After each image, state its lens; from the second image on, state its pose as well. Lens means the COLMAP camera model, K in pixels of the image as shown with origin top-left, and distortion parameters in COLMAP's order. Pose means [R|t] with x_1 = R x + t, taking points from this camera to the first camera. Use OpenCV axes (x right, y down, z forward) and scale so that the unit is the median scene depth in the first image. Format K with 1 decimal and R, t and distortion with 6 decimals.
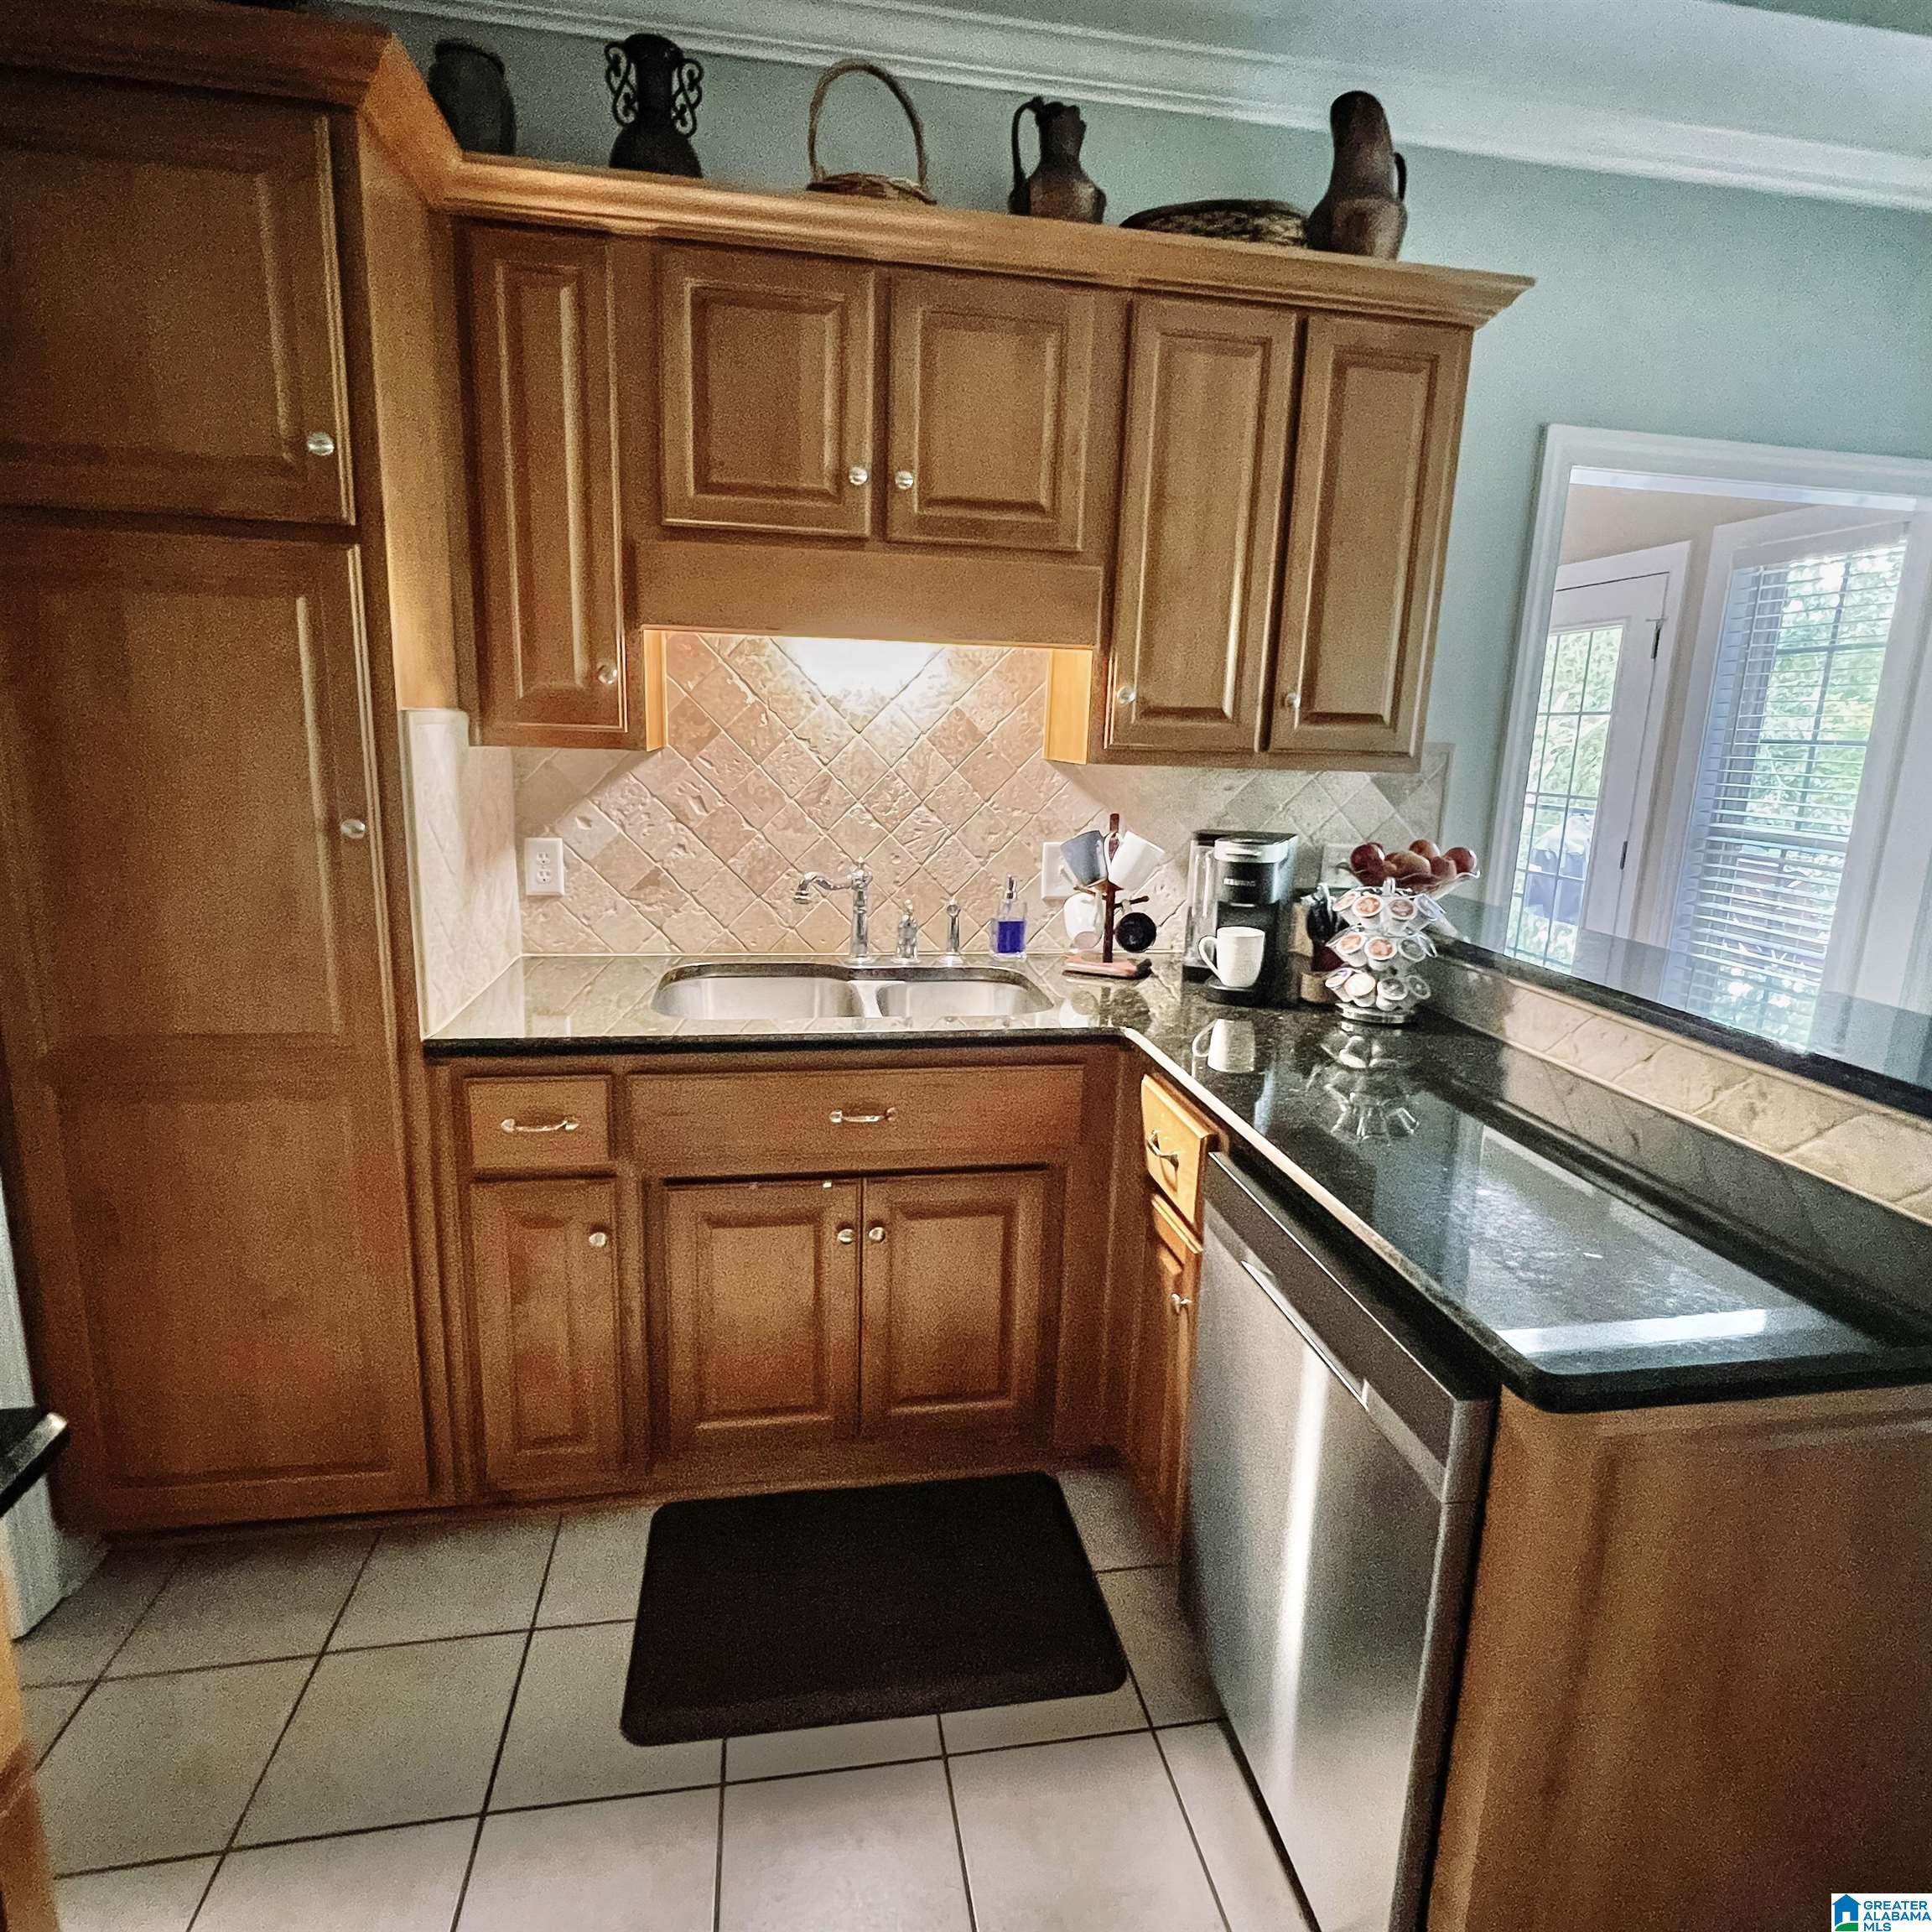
lens RADIAL K [[1112.8, 0, 946.5], [0, 1112.8, 957.5], [0, 0, 1]] dist [-0.008279, -0.000948]
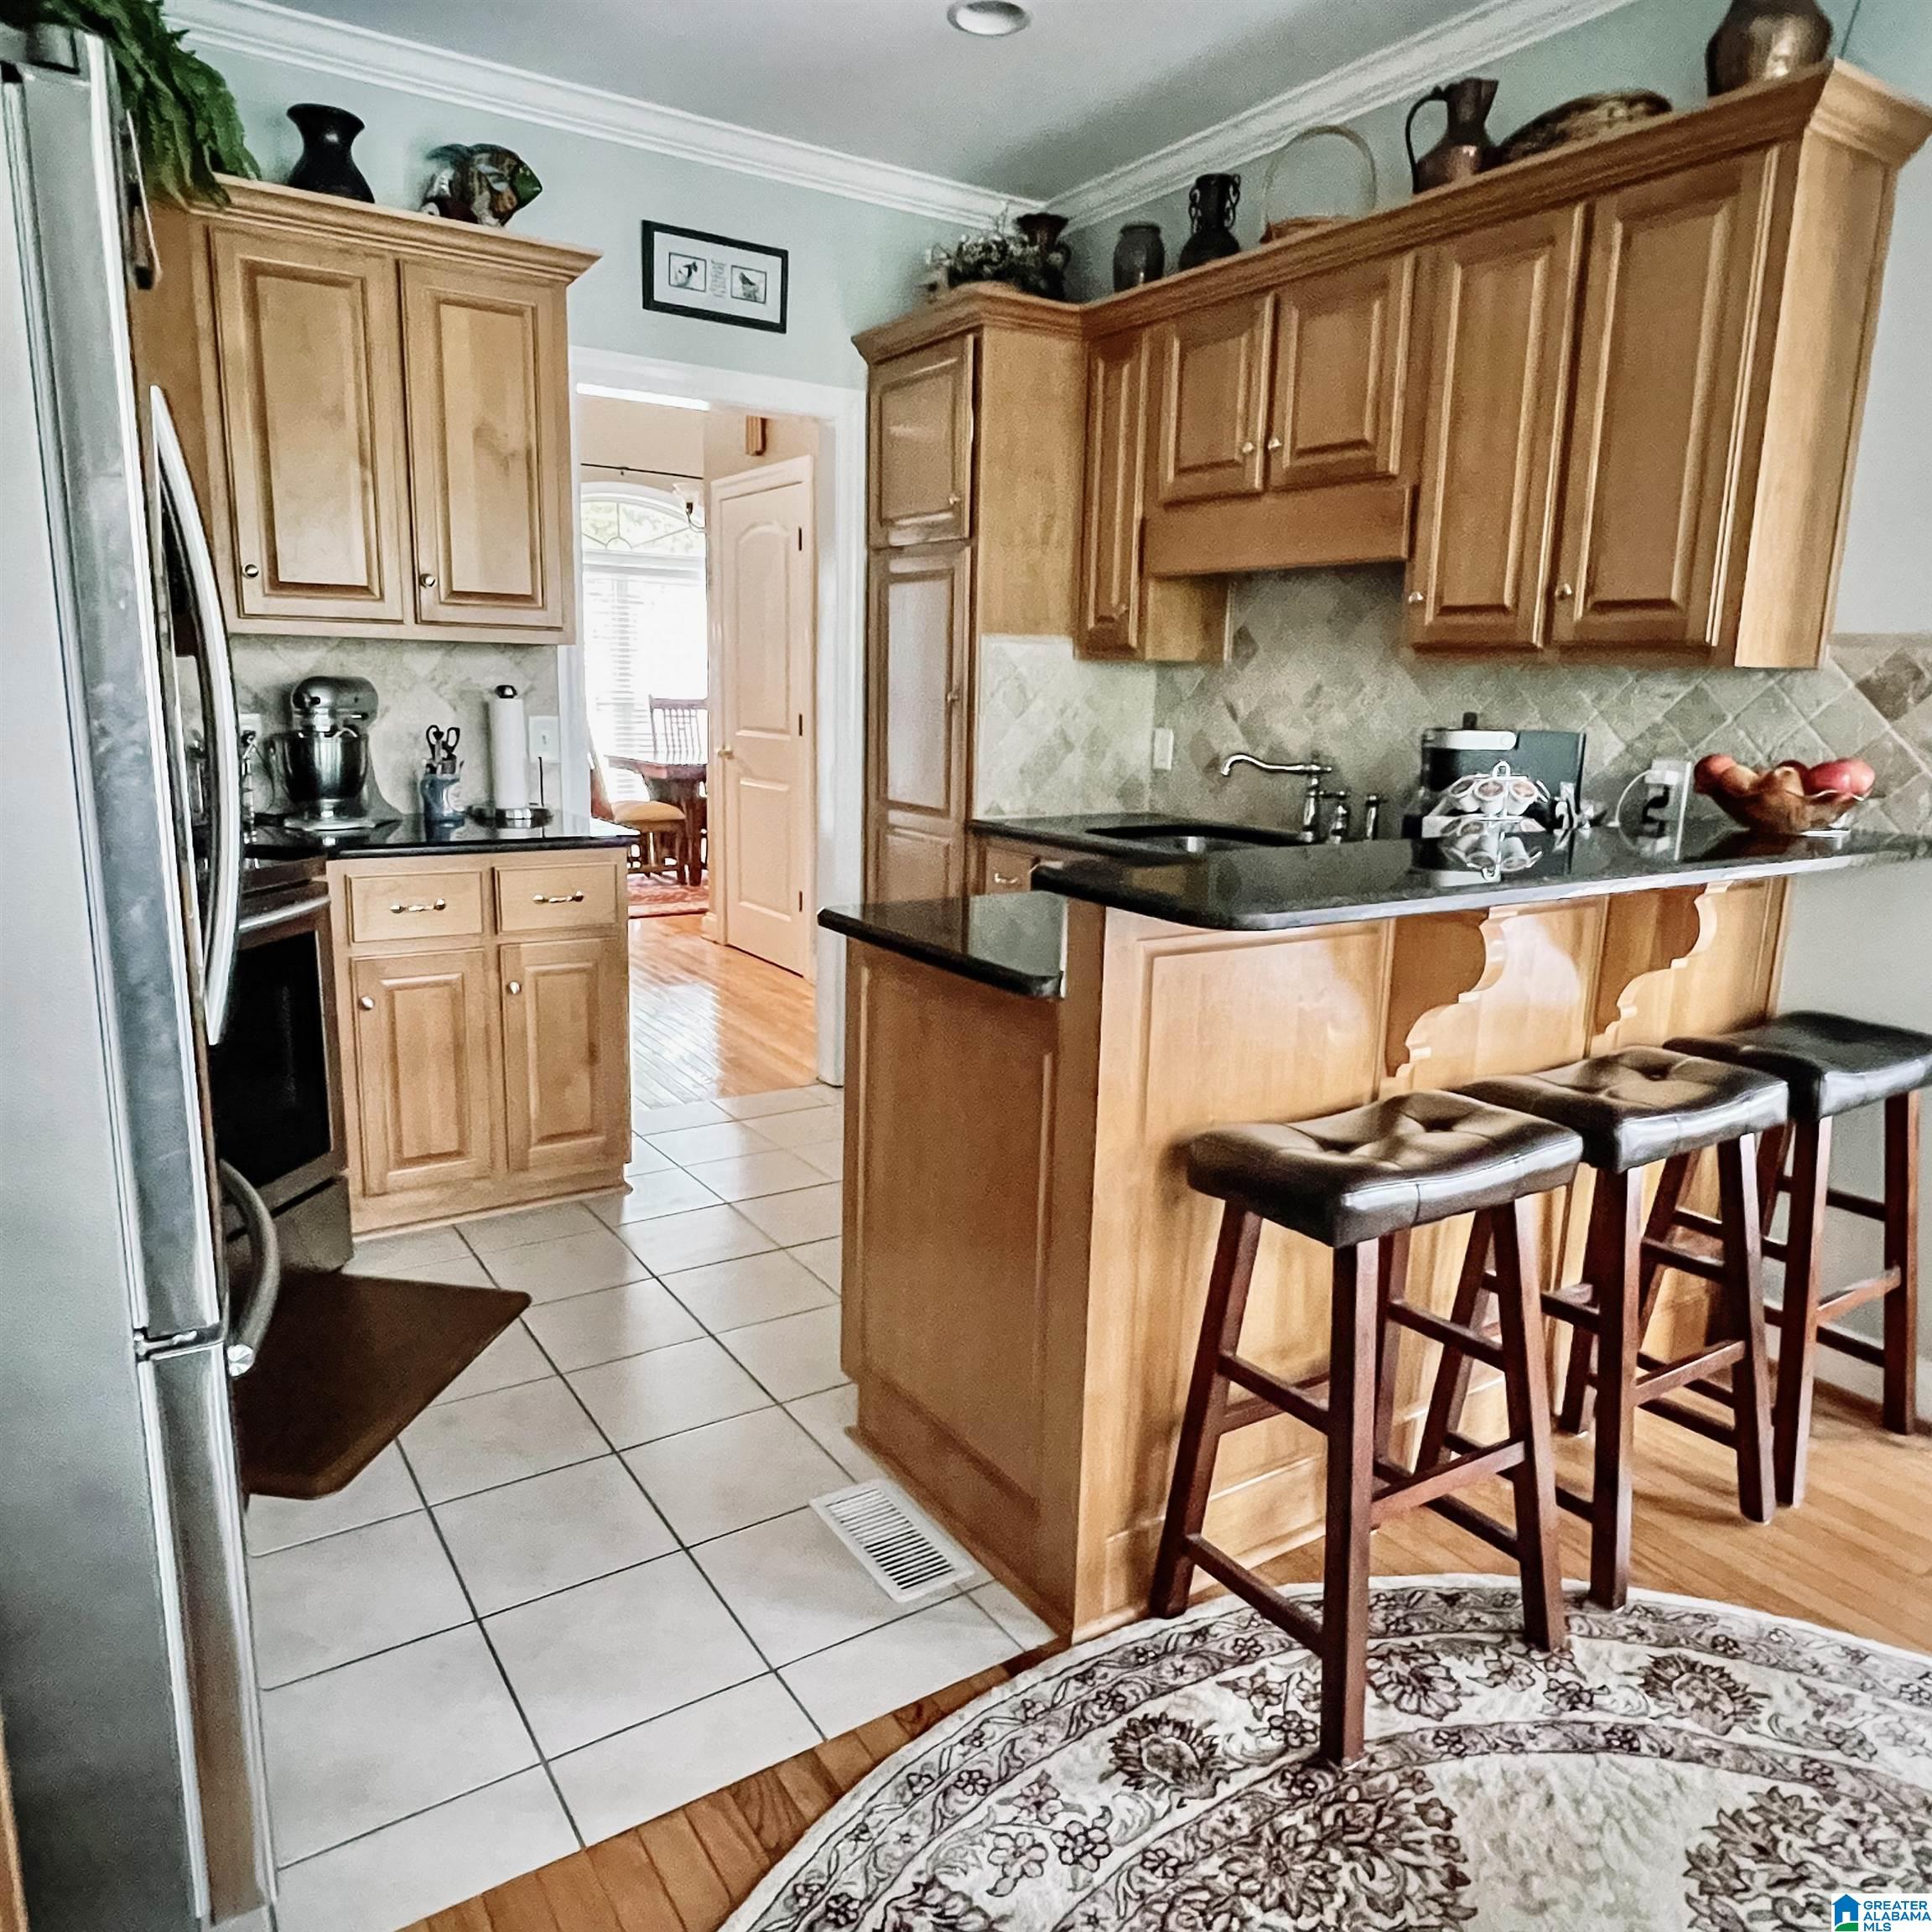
lens RADIAL K [[1366.2, 0, 997.0], [0, 1366.2, 970.4], [0, 0, 1]] dist [0.001164, -0.009054]
pose [[0.419629, 0.167821, -0.892047, 1.395952], [-0.204363, 0.974995, 0.087291, 0.105160], [0.884391, 0.145671, 0.443433, 0.083836]]
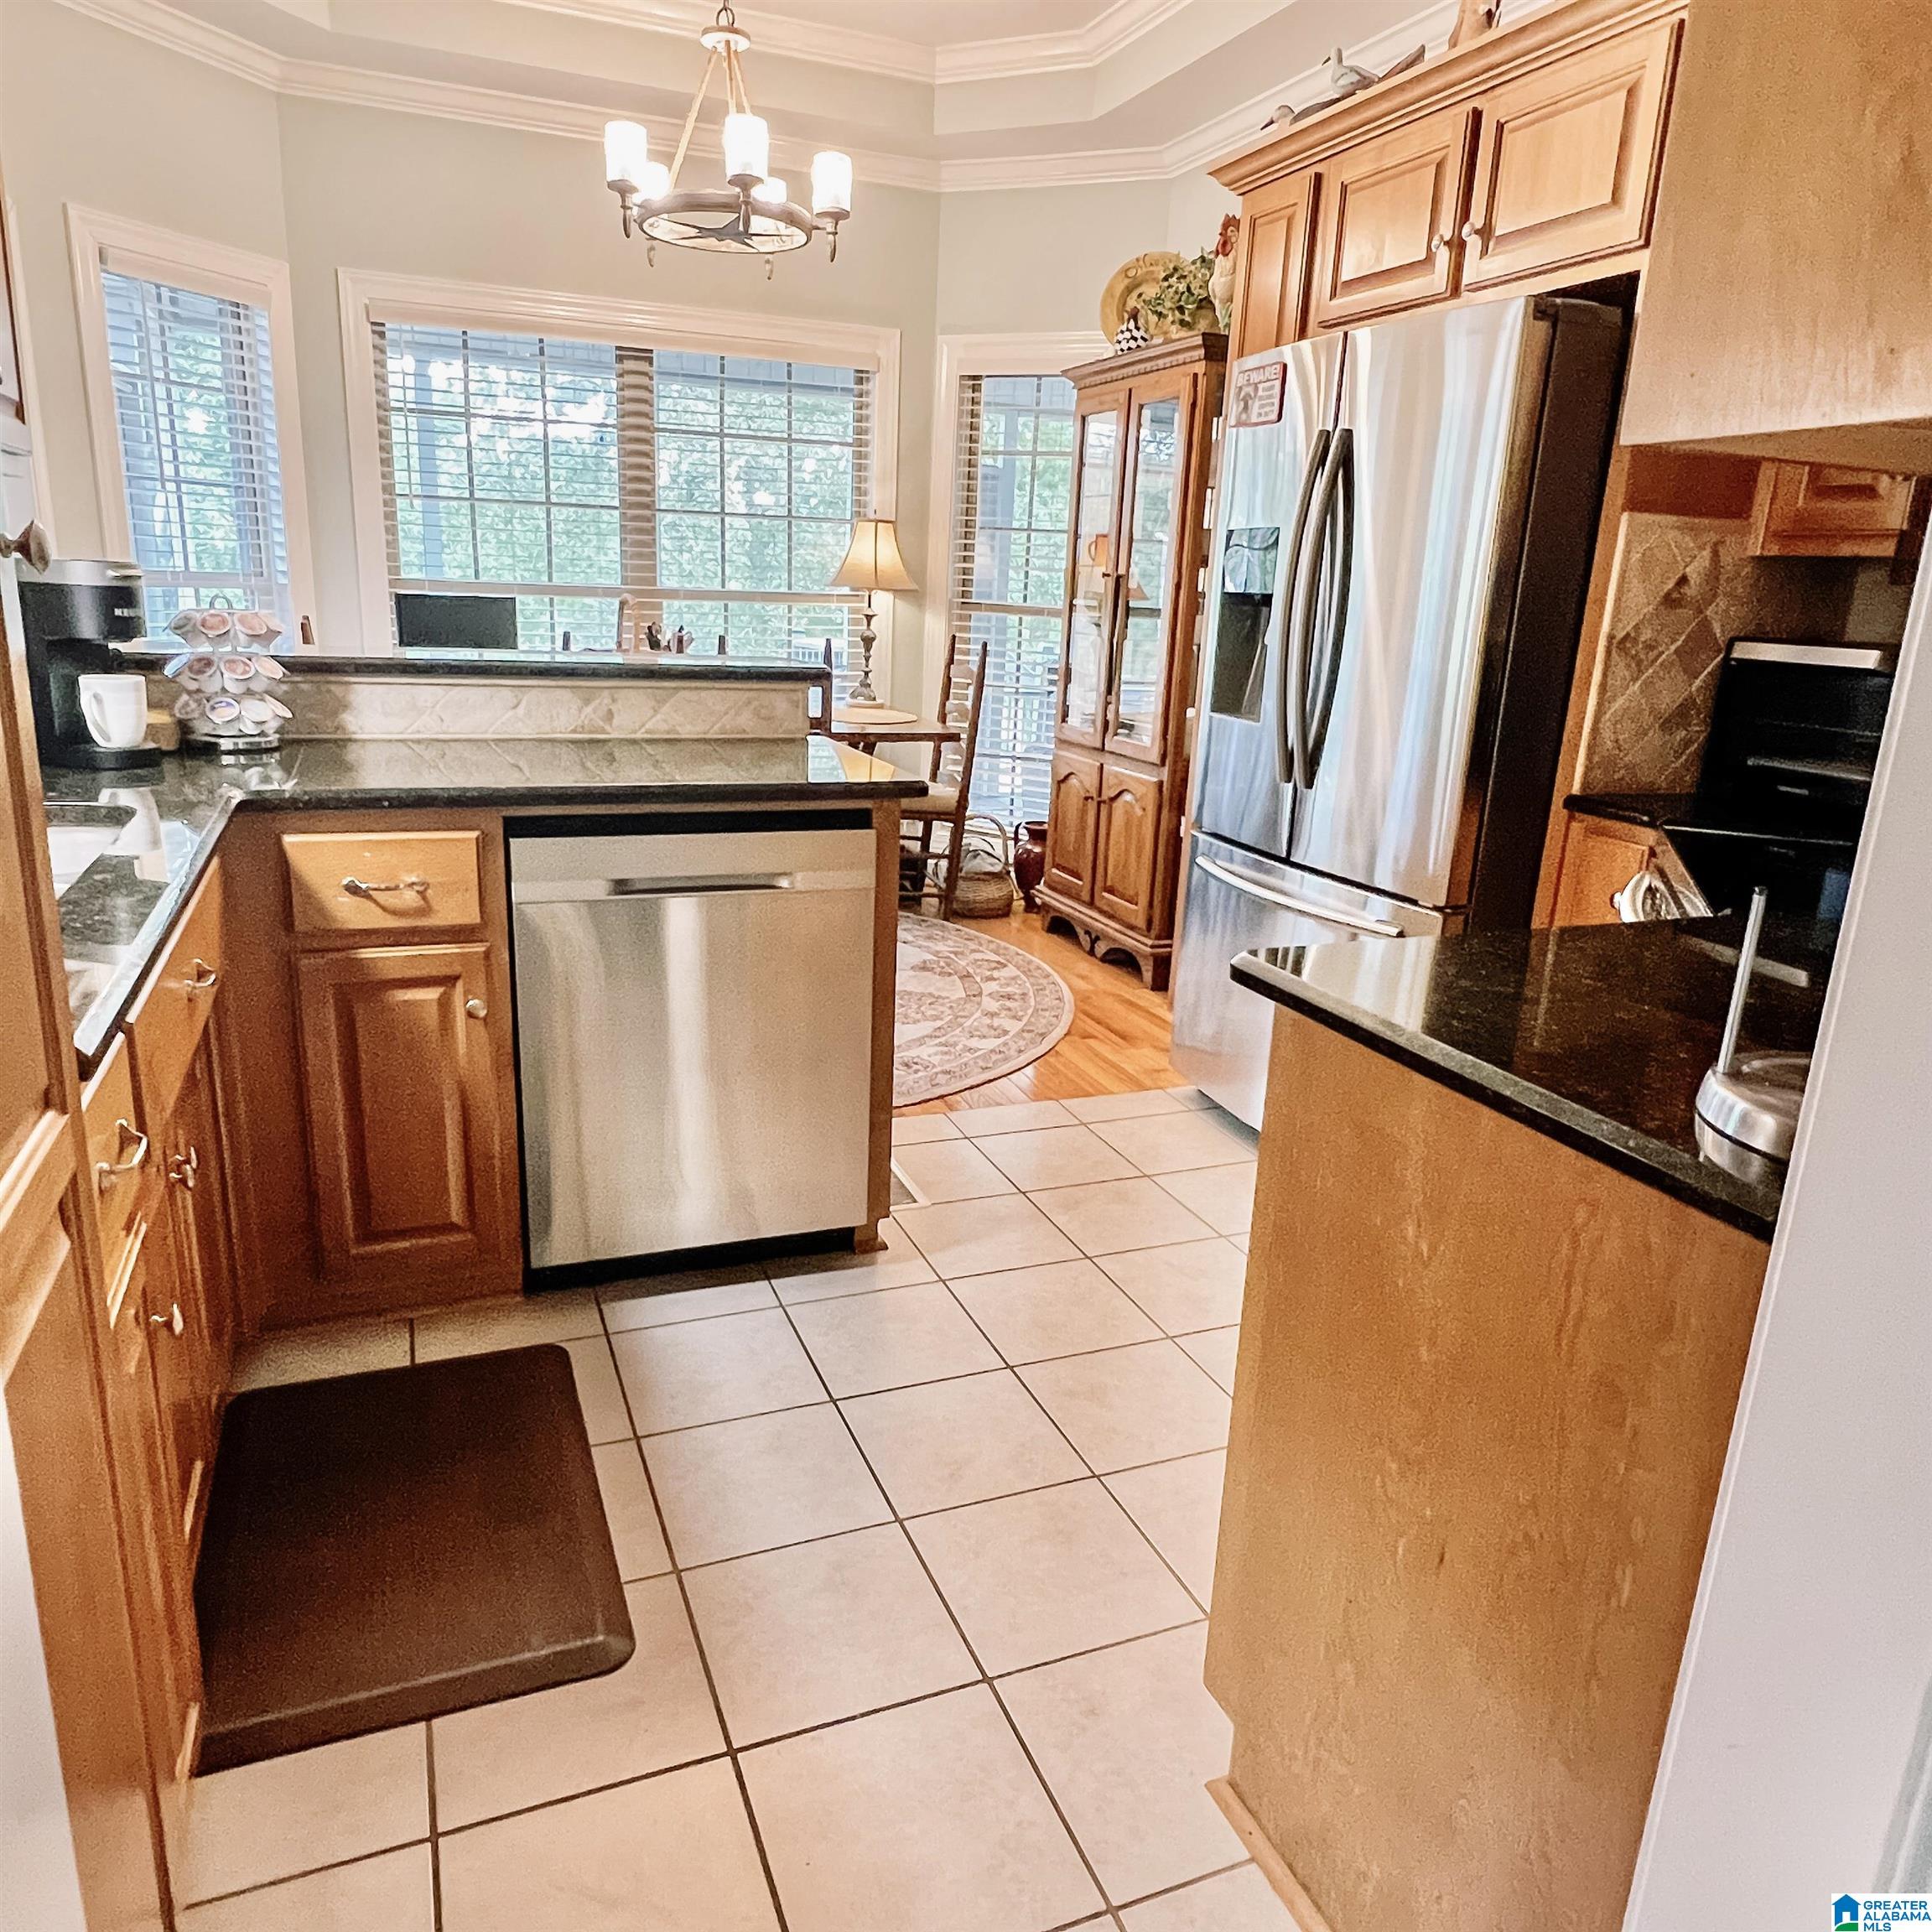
lens RADIAL K [[1383.0, 0, 961.4], [0, 1383.0, 967.6], [0, 0, 1]] dist [-0.006518, -0.003996]
pose [[-0.211907, -0.292309, 0.932551, -0.946629], [0.156769, 0.931697, 0.327665, -0.063851], [-0.964634, 0.215630, -0.151608, 0.661005]]
